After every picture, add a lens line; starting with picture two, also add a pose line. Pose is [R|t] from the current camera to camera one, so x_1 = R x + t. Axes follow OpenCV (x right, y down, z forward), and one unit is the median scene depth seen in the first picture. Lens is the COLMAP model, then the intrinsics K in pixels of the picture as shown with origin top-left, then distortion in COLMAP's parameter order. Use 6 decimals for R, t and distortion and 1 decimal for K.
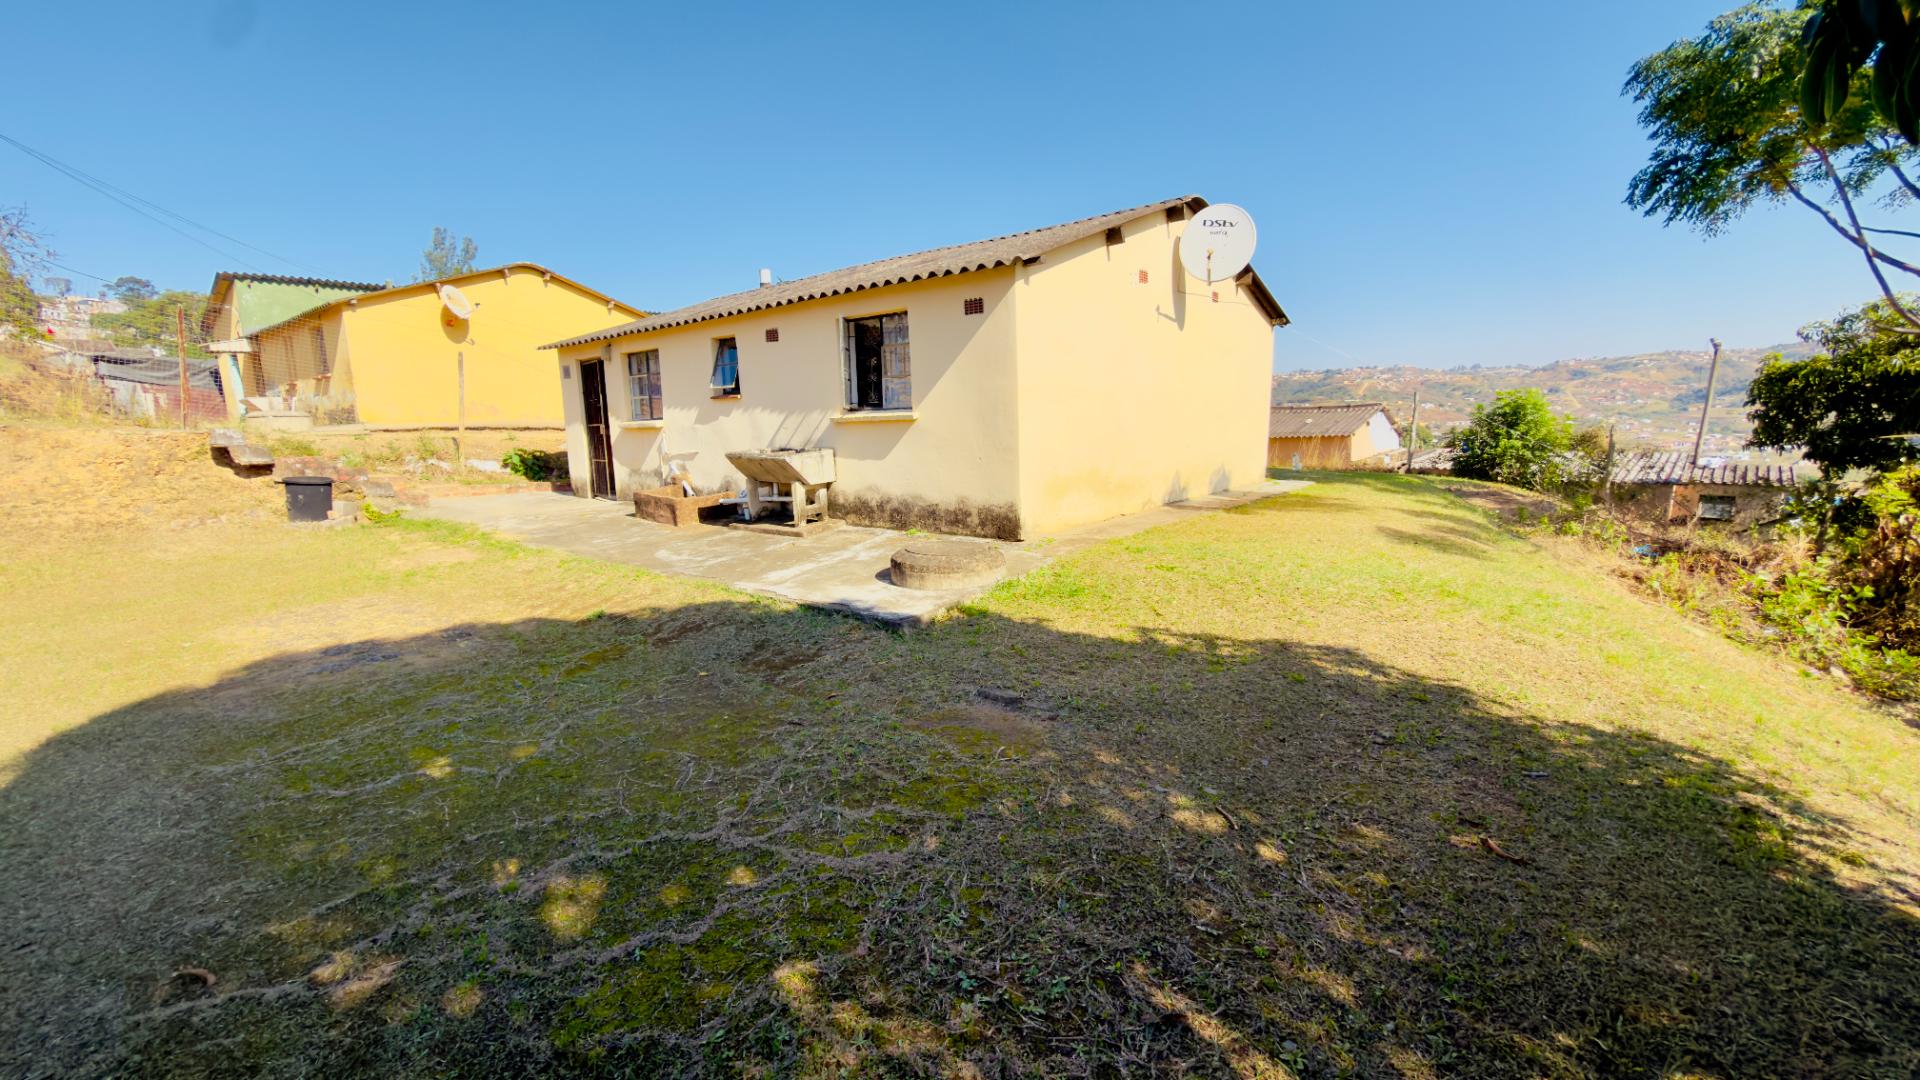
lens RADIAL K [[769.0, 0, 963.6], [0, 769.0, 542.7], [0, 0, 1]] dist [-0.000561, -0.000026]
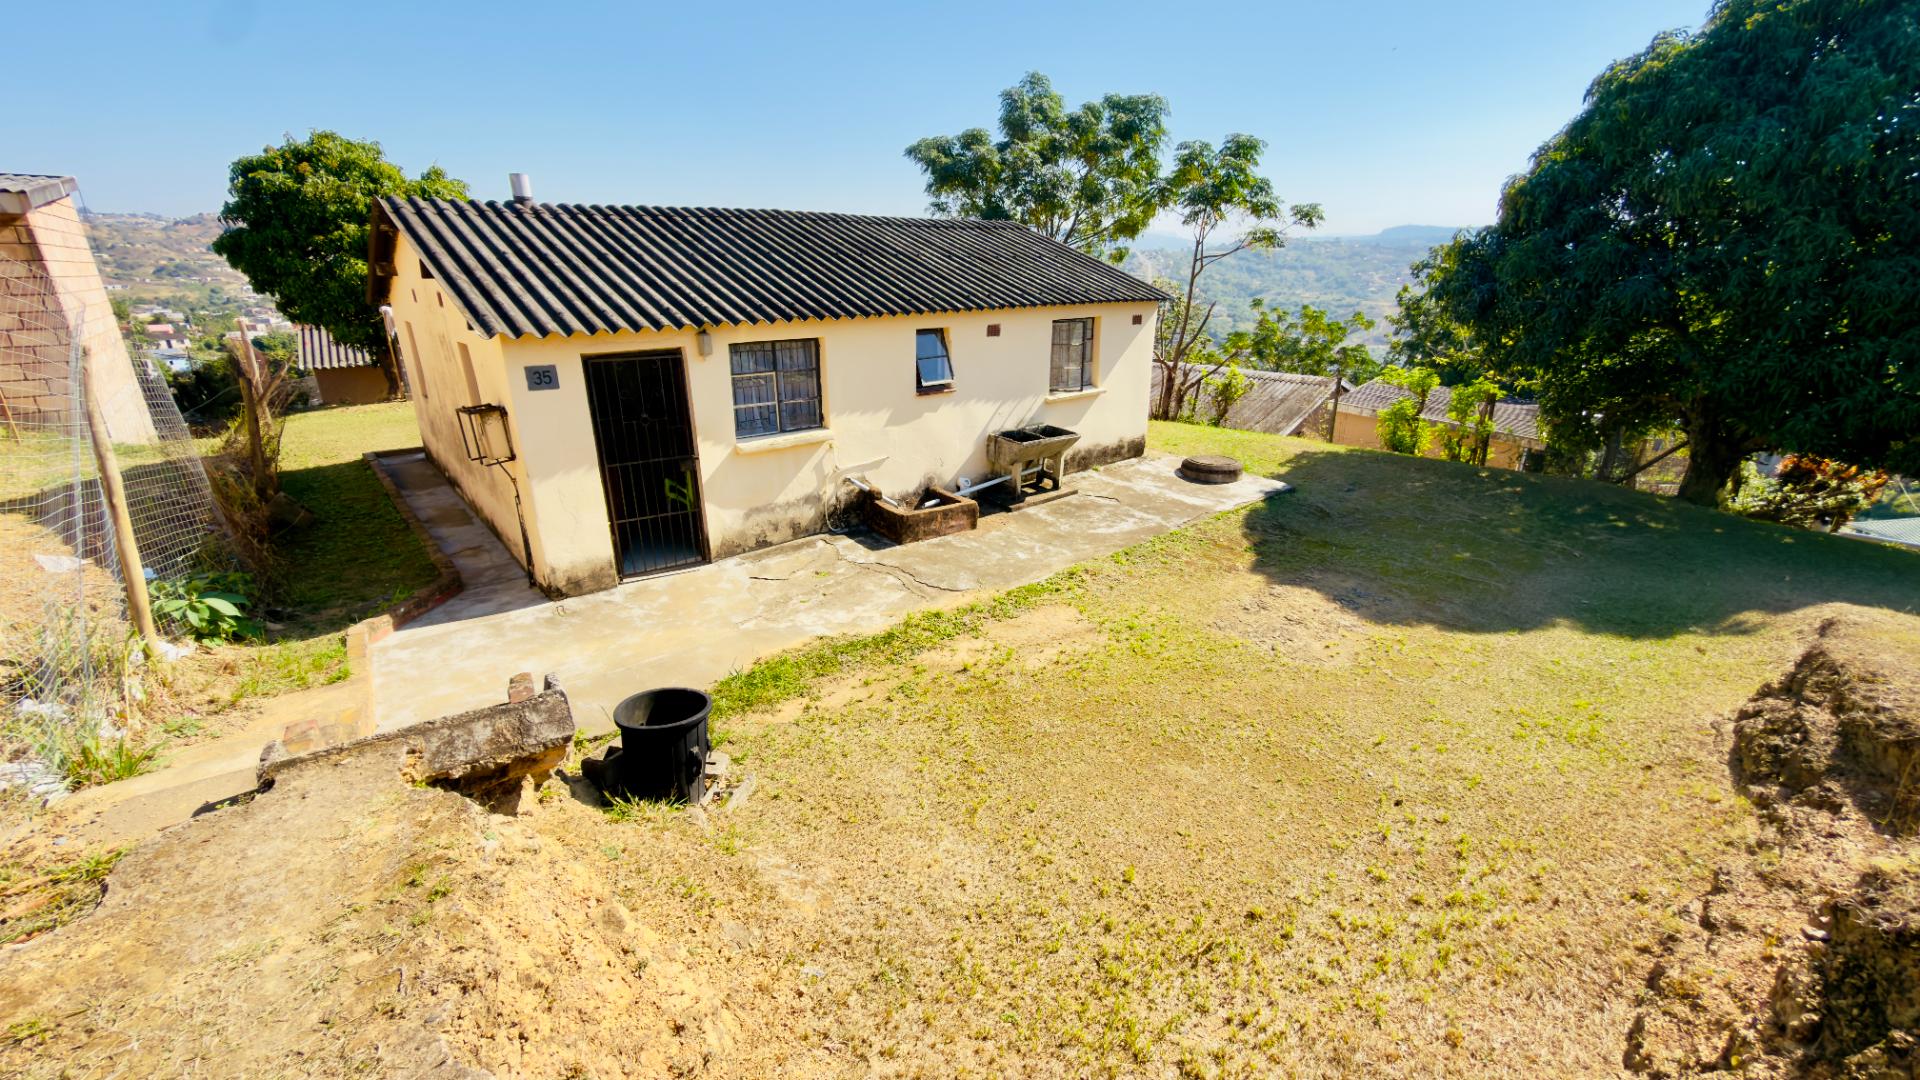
lens RADIAL K [[769.0, 0, 963.6], [0, 769.0, 542.7], [0, 0, 1]] dist [-0.000561, -0.000026]
pose [[0.165858, -0.313396, 0.935026, -1.633185], [0.151537, 0.944997, 0.289858, -0.368804], [-0.974437, 0.093615, 0.204227, 1.015526]]
